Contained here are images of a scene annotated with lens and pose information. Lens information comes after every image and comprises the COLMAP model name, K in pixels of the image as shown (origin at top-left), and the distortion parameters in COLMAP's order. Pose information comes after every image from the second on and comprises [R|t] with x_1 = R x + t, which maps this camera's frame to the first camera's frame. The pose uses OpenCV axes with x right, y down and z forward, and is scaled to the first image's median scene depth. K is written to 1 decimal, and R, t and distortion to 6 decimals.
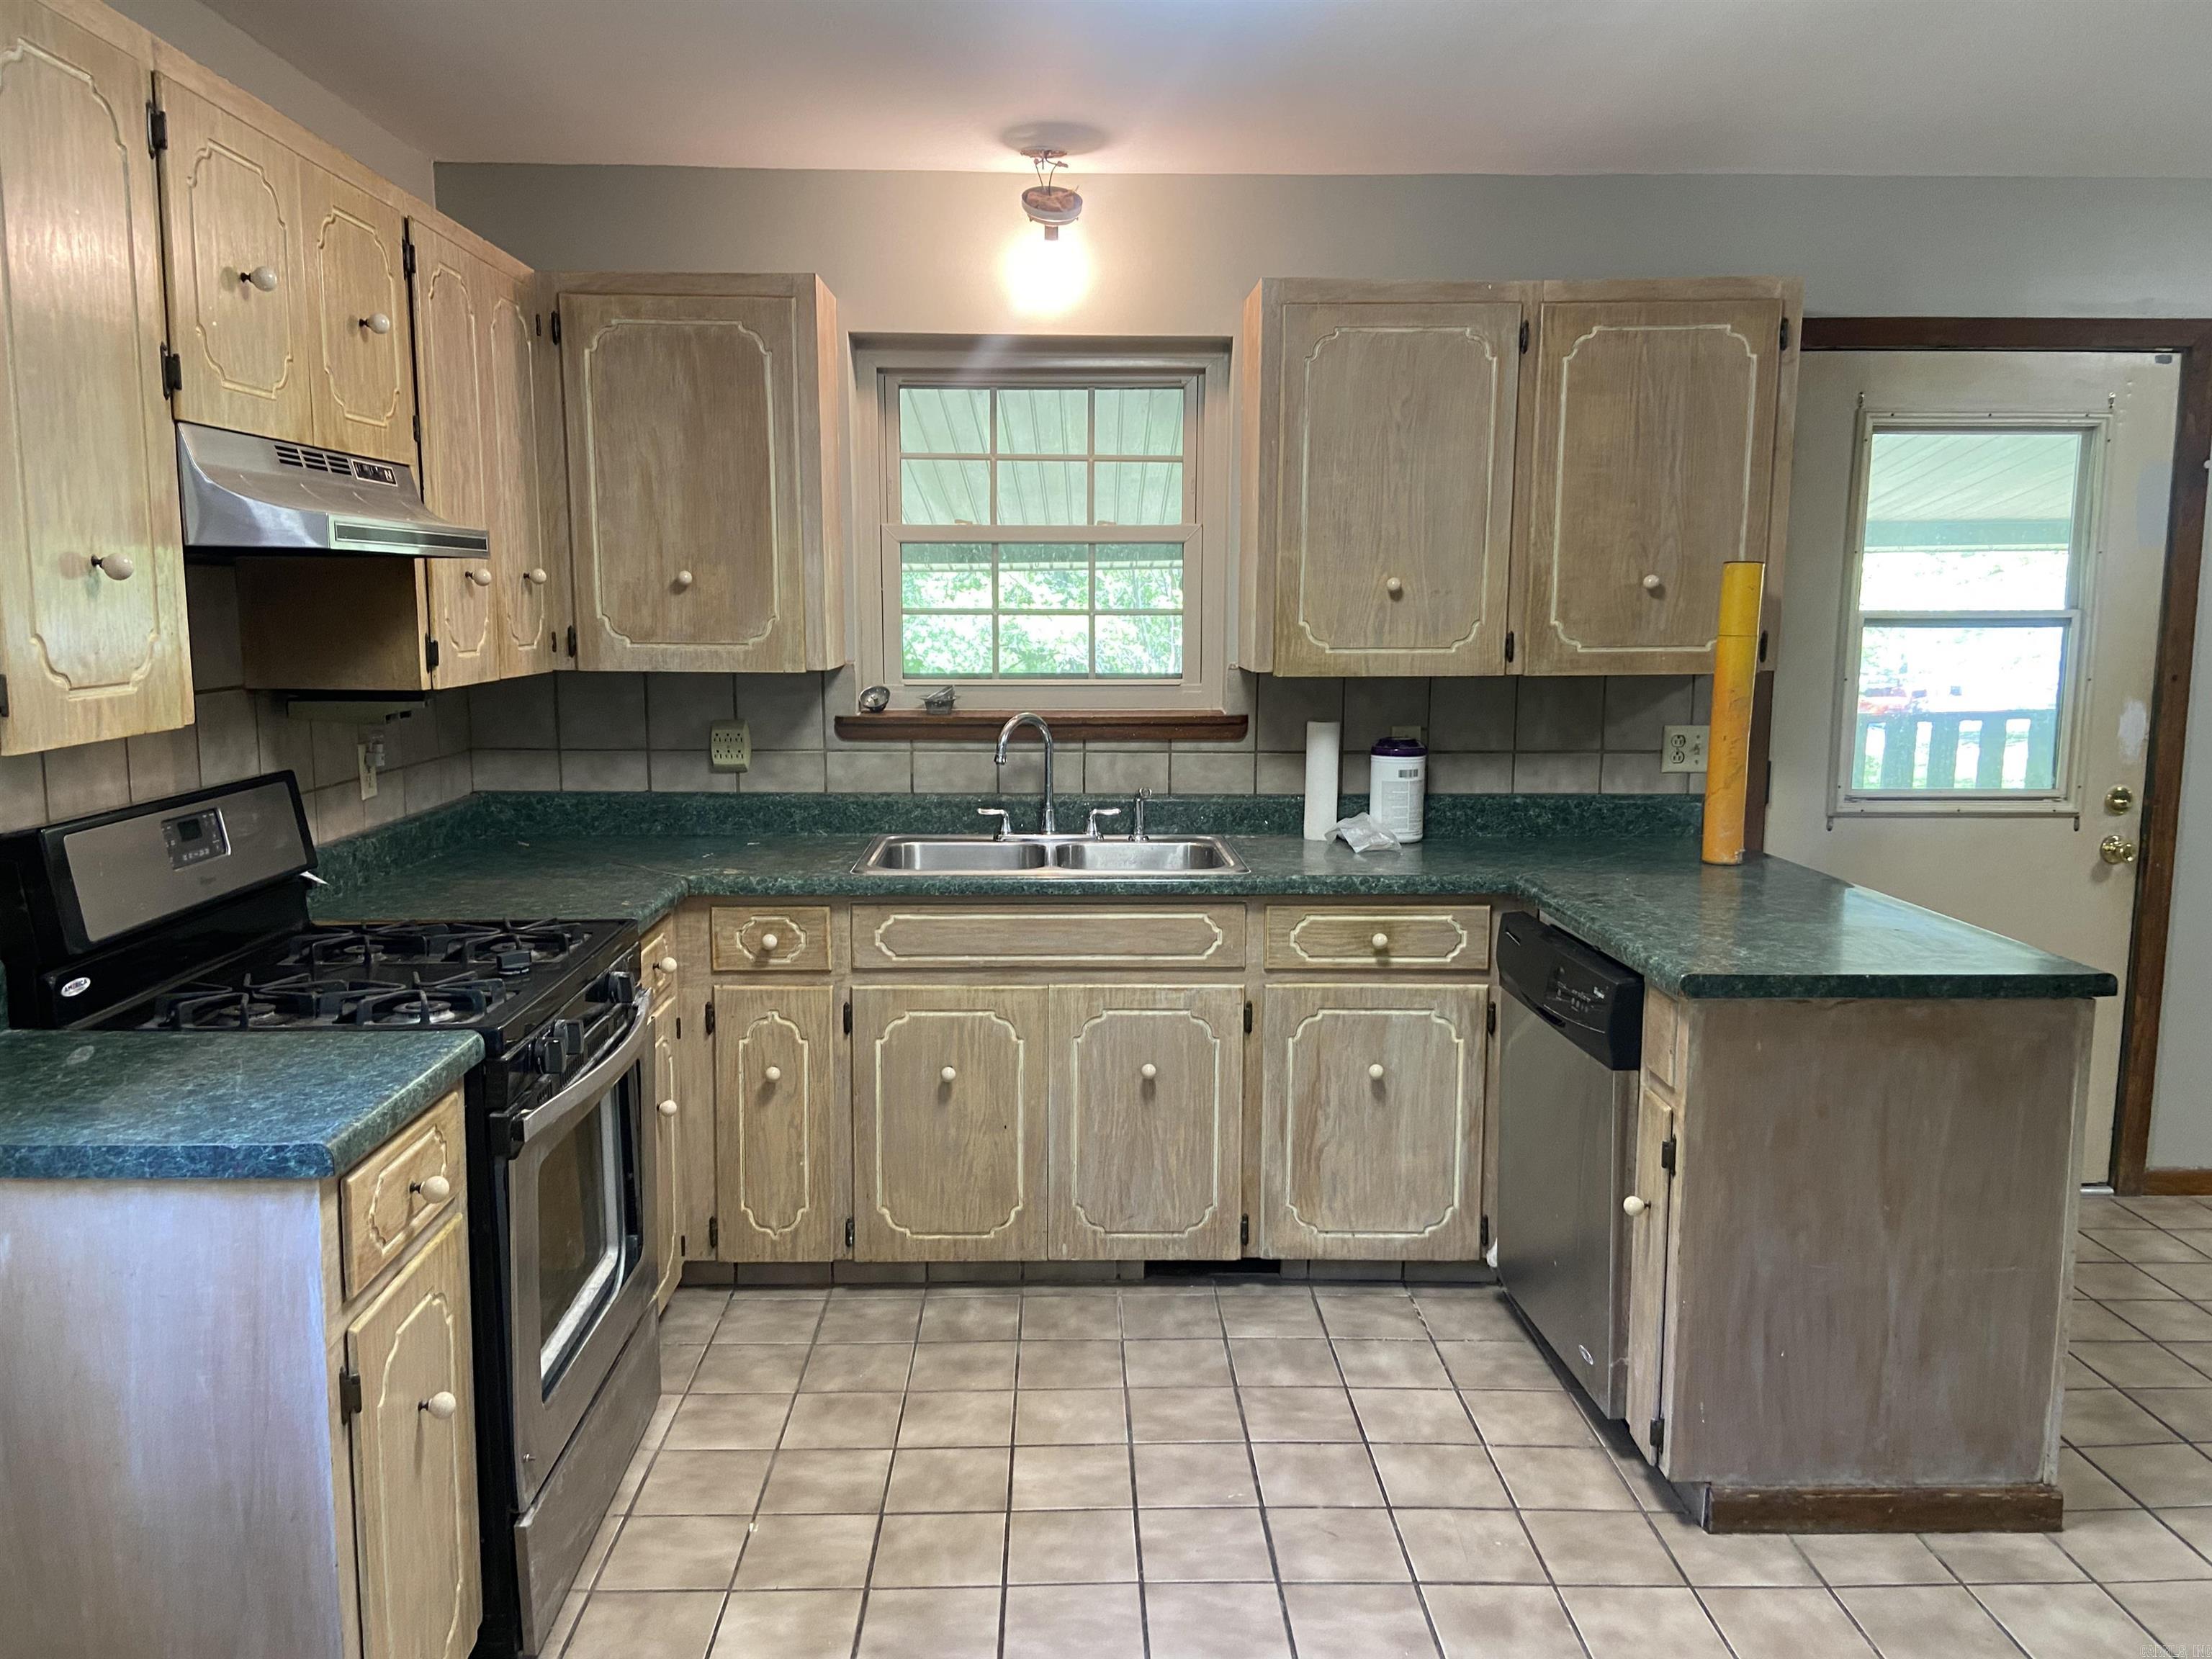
lens RADIAL K [[1713.7, 0, 1106.0], [0, 1713.7, 829.5], [0, 0, 1]] dist [-0.003326, -0.001994]
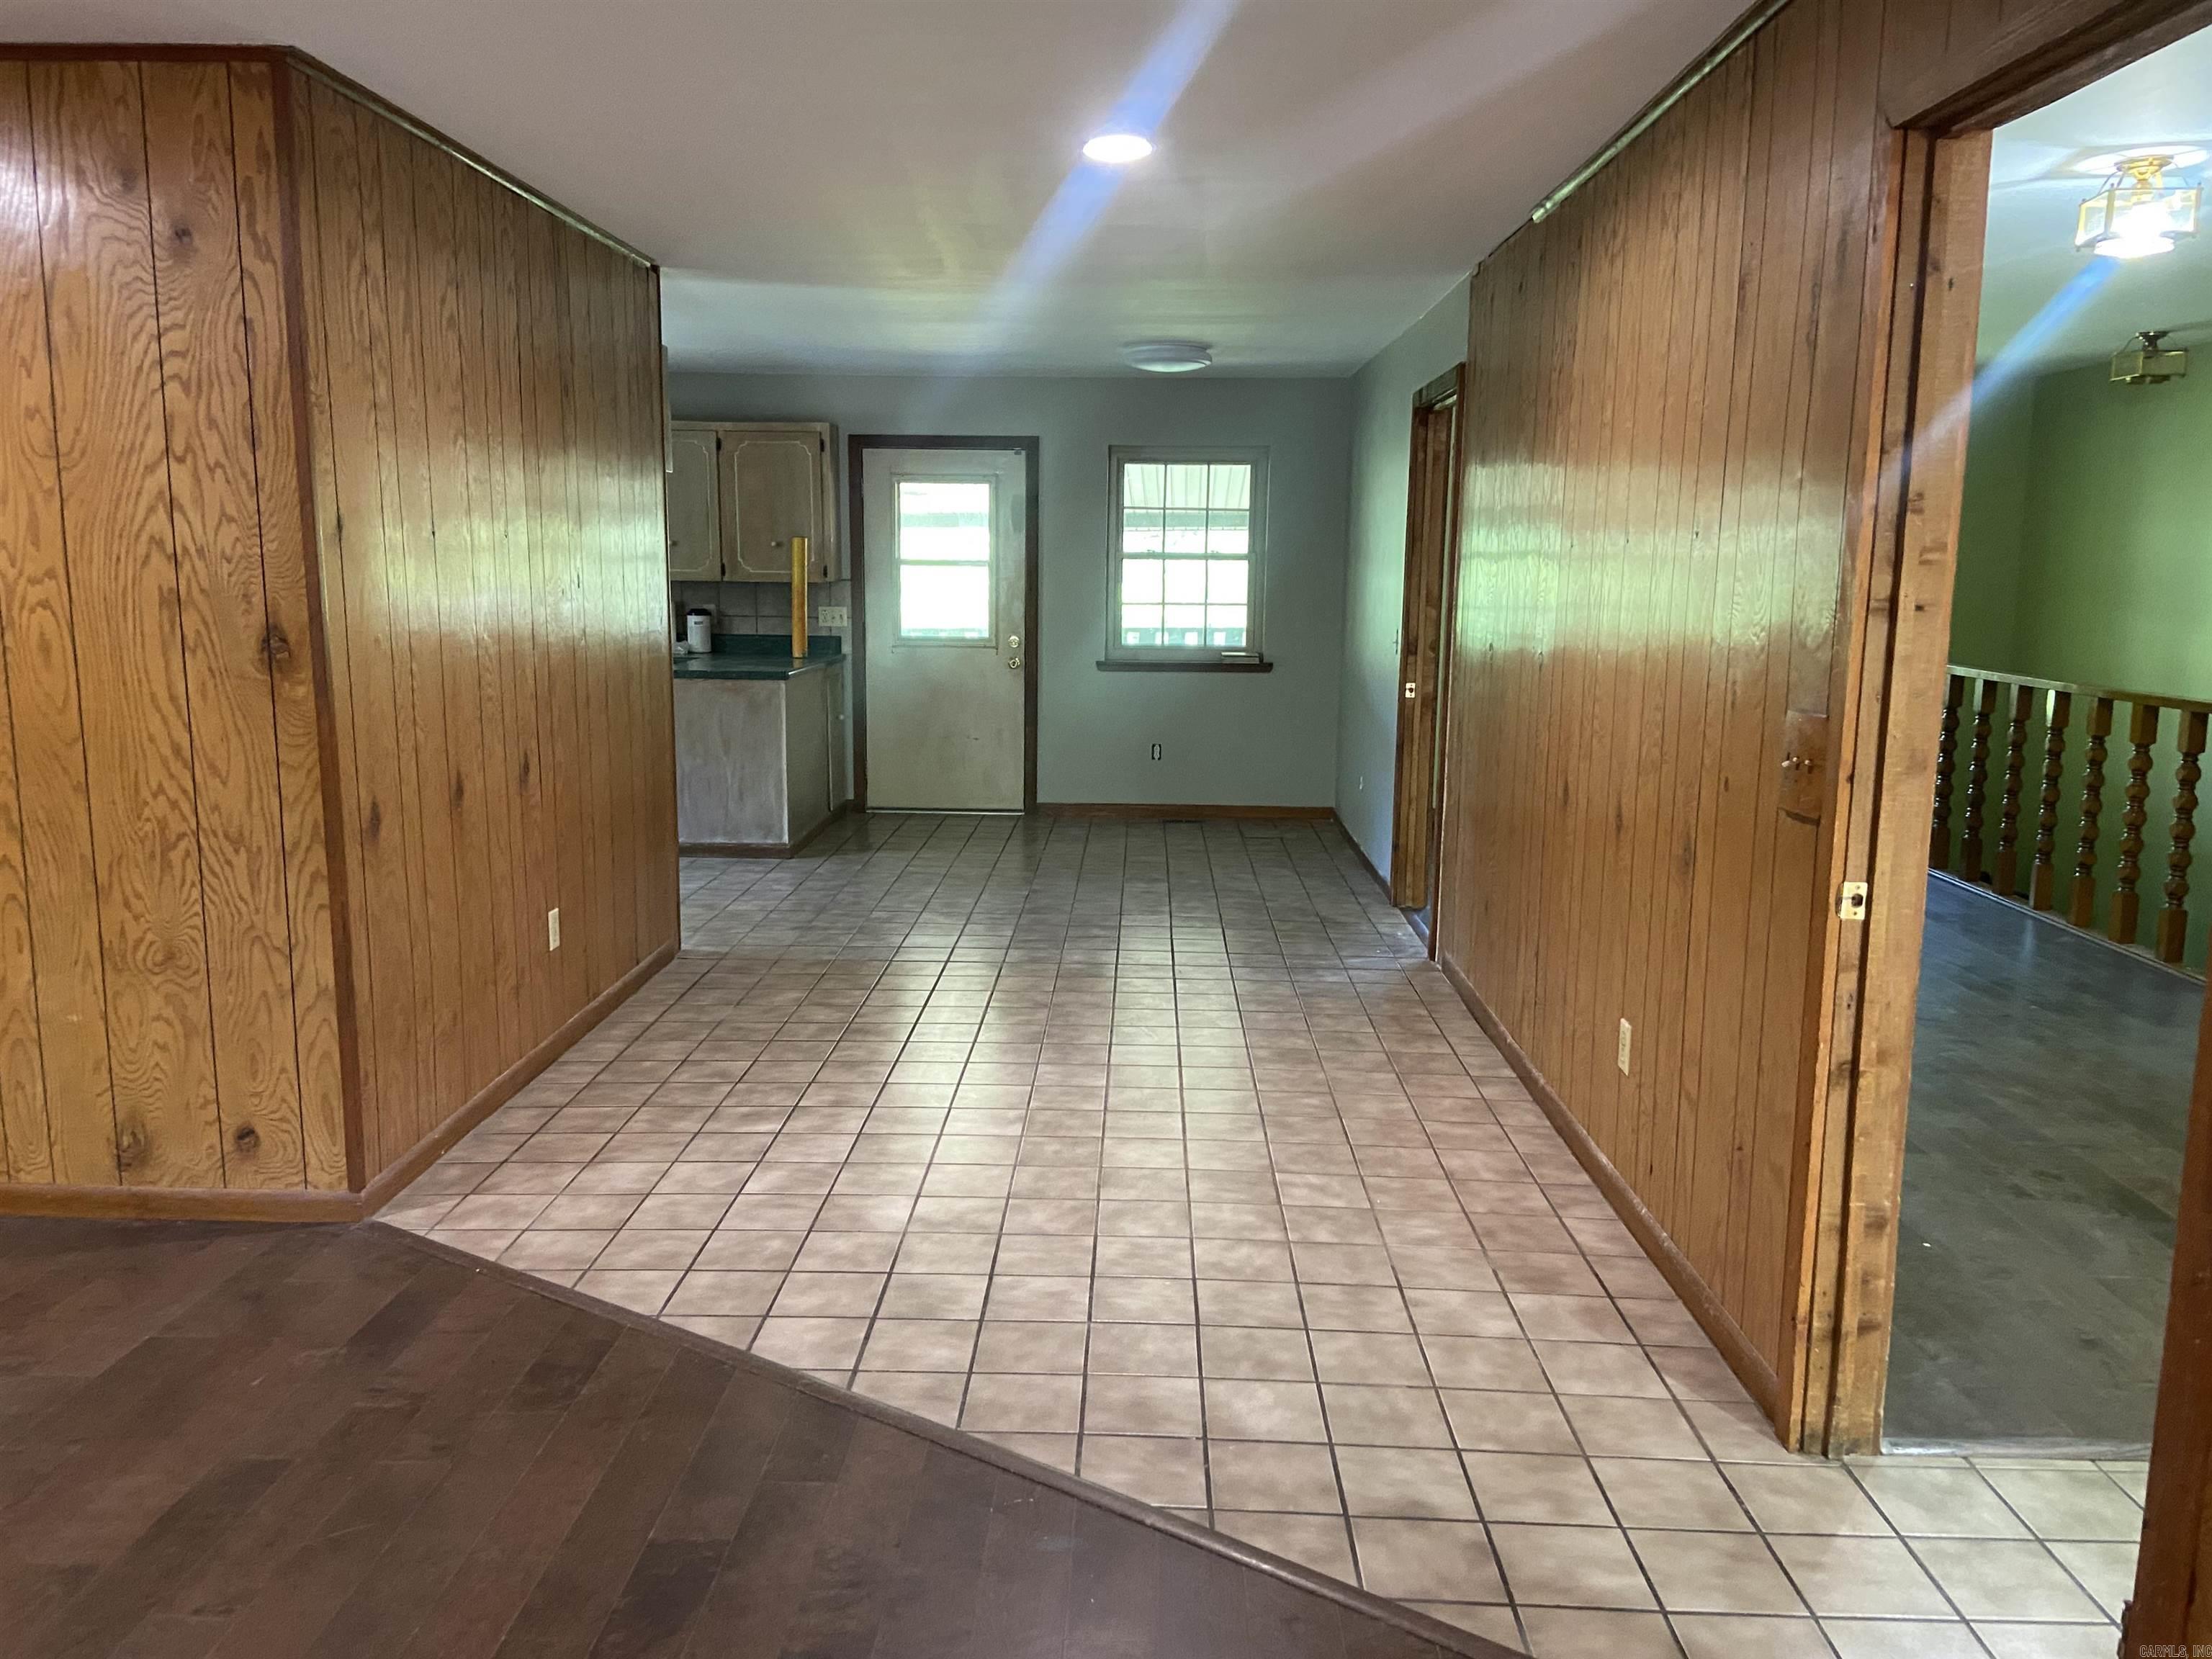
lens RADIAL K [[1664.6, 0, 1106.0], [0, 1664.6, 829.5], [0, 0, 1]] dist [0.115689, -0.000051]
pose [[0.998423, 0.014011, -0.054365, 0.927574], [-0.012534, 0.999546, 0.027408, 0.195913], [0.054724, -0.026684, 0.998145, -1.405145]]
